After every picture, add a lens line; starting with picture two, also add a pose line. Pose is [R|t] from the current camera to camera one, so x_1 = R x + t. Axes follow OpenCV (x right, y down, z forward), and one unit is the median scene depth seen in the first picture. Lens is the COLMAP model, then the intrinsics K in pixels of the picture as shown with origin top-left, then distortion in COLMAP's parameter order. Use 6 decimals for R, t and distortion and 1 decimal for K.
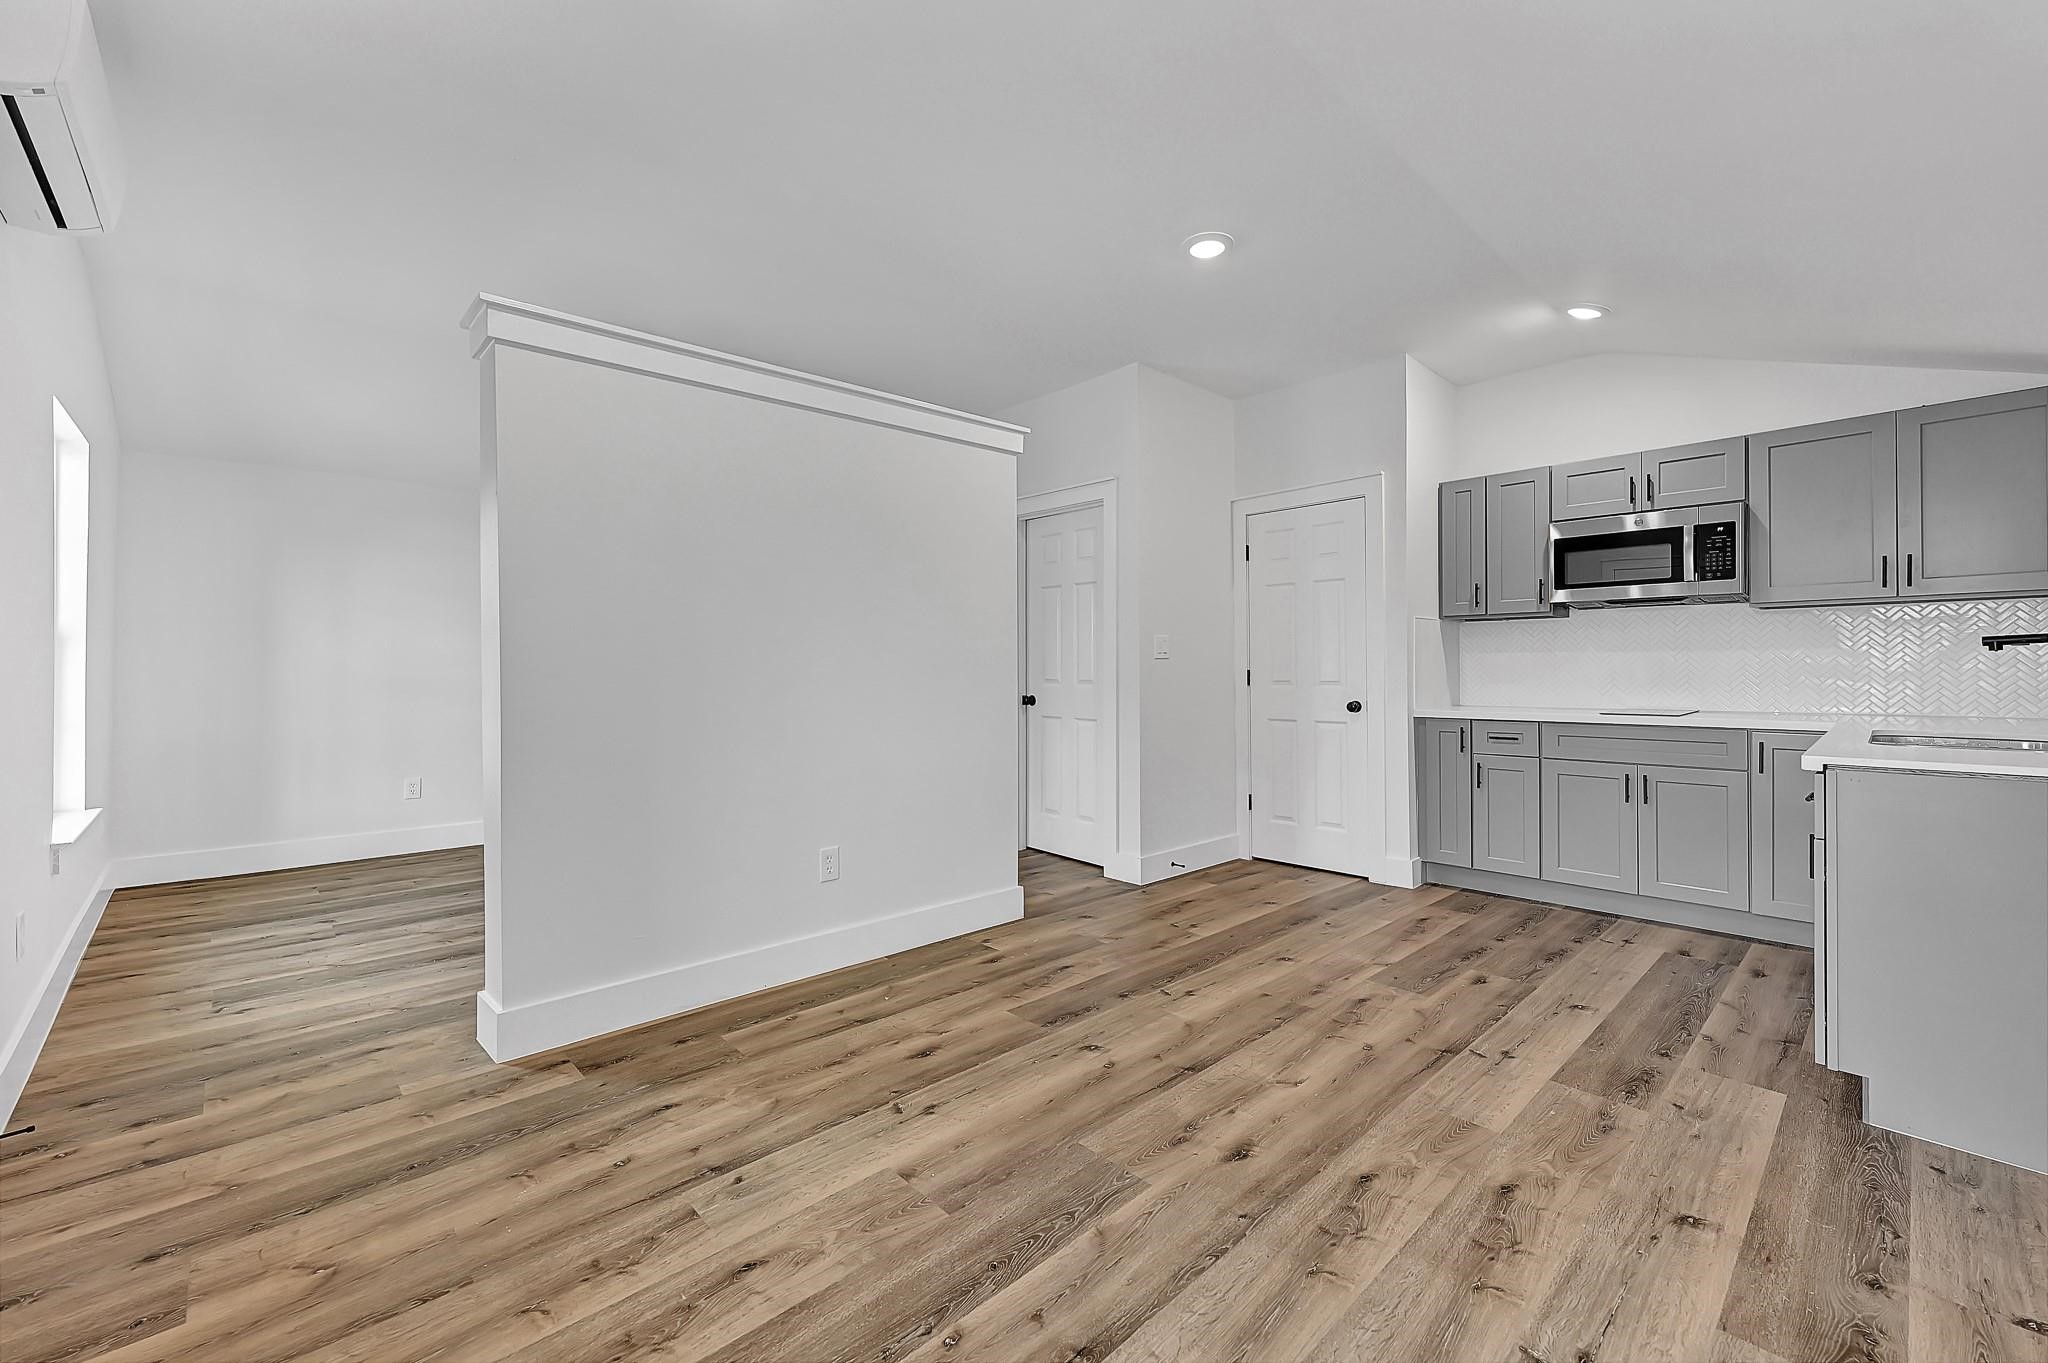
lens RADIAL K [[828.1, 0, 1025.8], [0, 828.1, 666.5], [0, 0, 1]] dist [-0.000324, -0.000257]
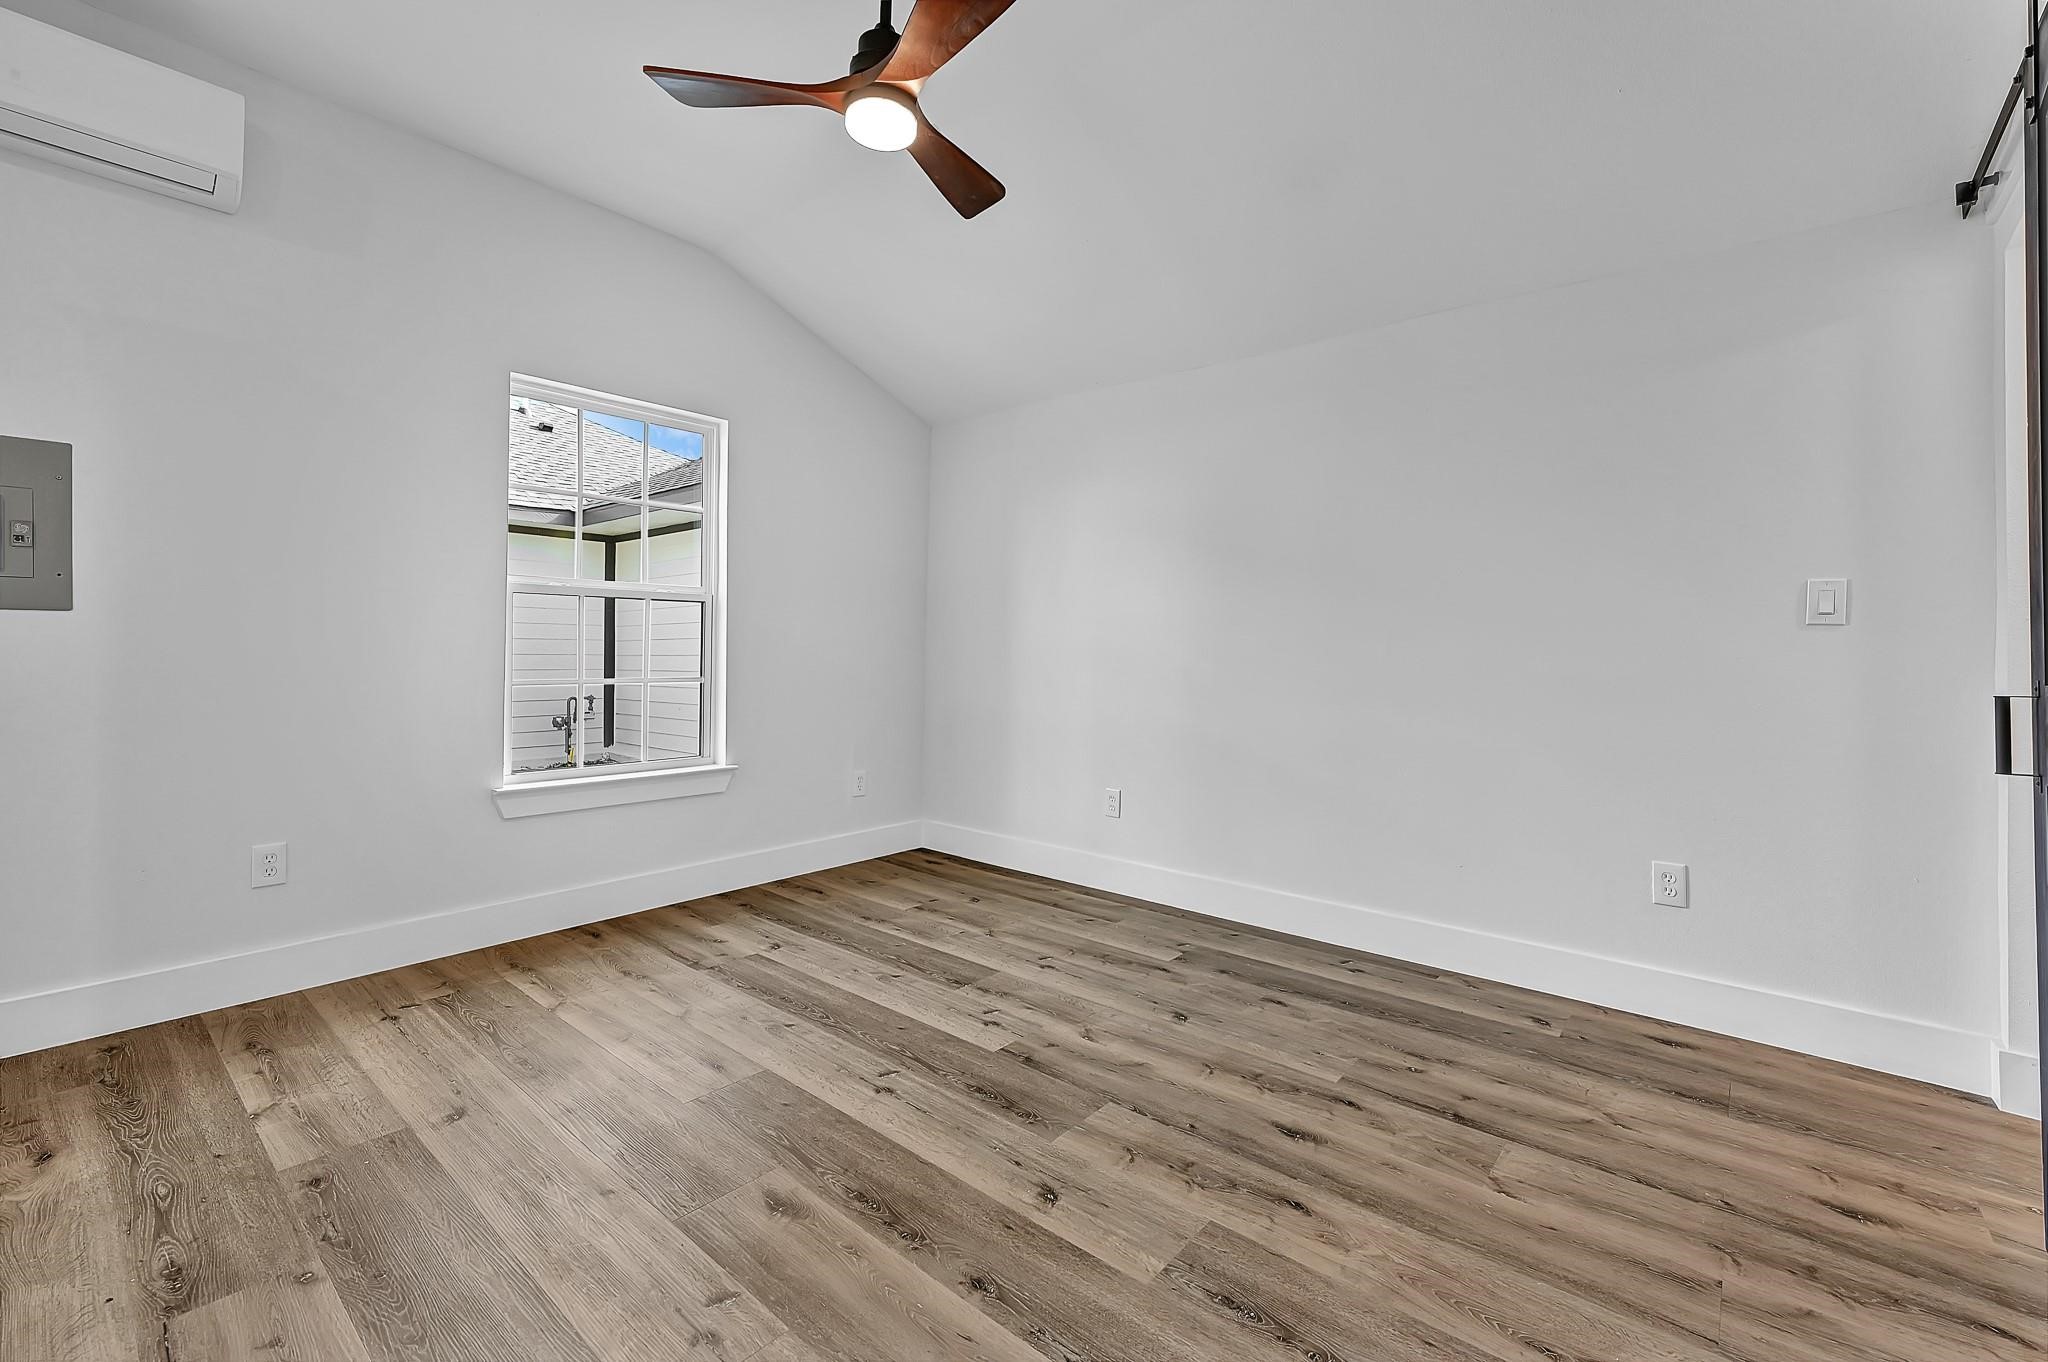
lens RADIAL K [[875.5, 0, 1027.5], [0, 875.5, 632.2], [0, 0, 1]] dist [0.000704, 0.000241]
pose [[0.112401, -0.018669, -0.993488, 0.035321], [-0.011772, 0.999728, -0.020118, 0.019765], [0.993593, 0.013957, 0.112150, 1.252349]]
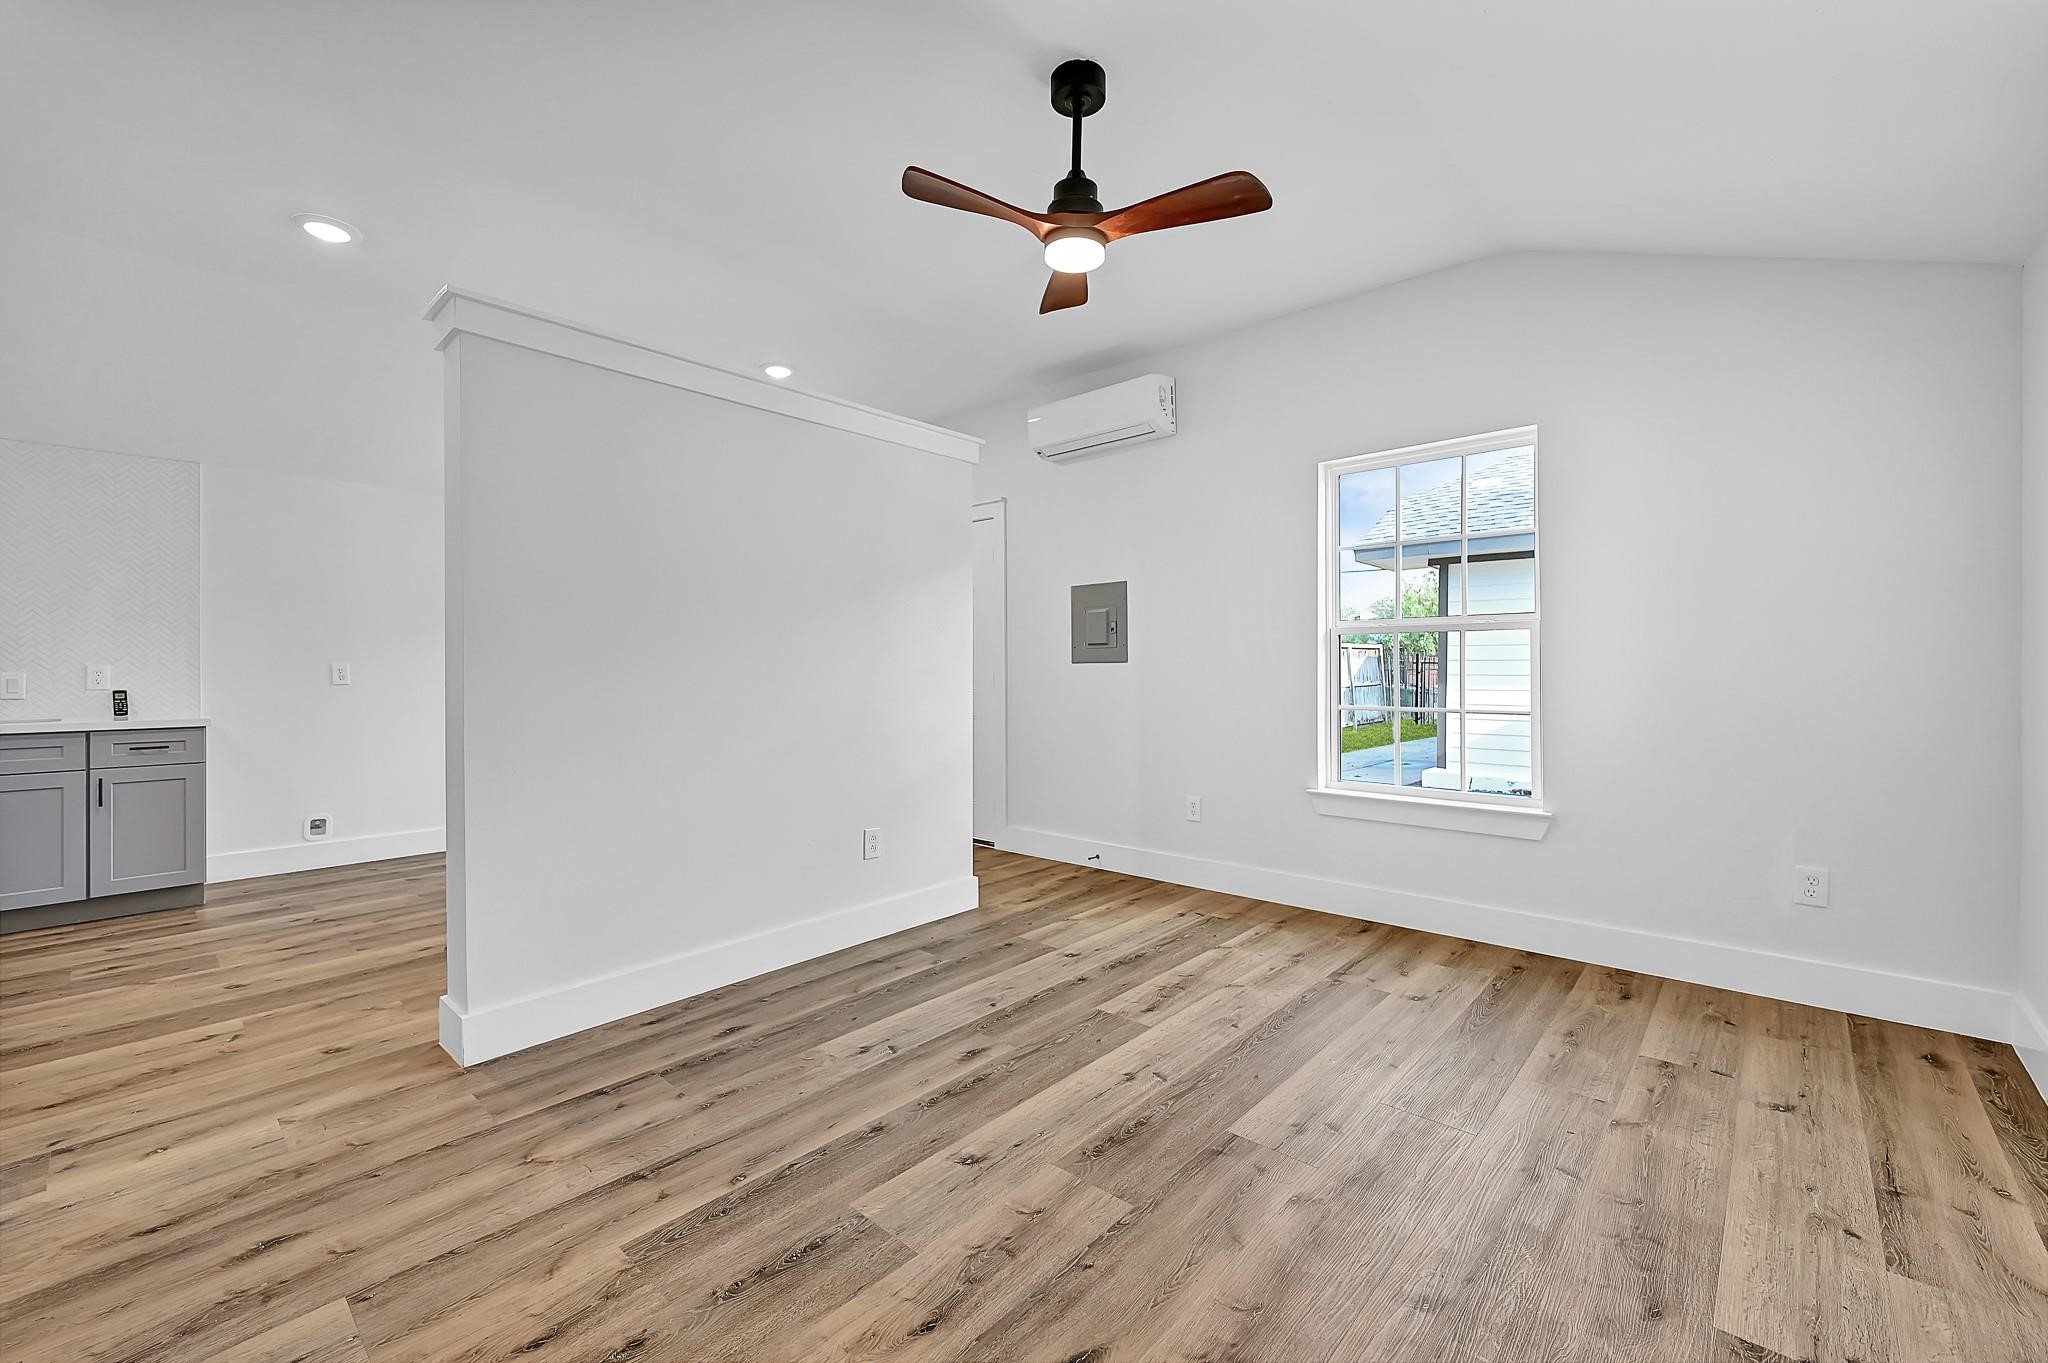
lens RADIAL K [[828.1, 0, 1025.8], [0, 828.1, 666.5], [0, 0, 1]] dist [-0.000324, -0.000257]
pose [[-0.996729, 0.008892, -0.080320, -0.471412], [0.008712, 0.999959, 0.002593, 0.000707], [0.080340, 0.001885, -0.996766, 1.888984]]
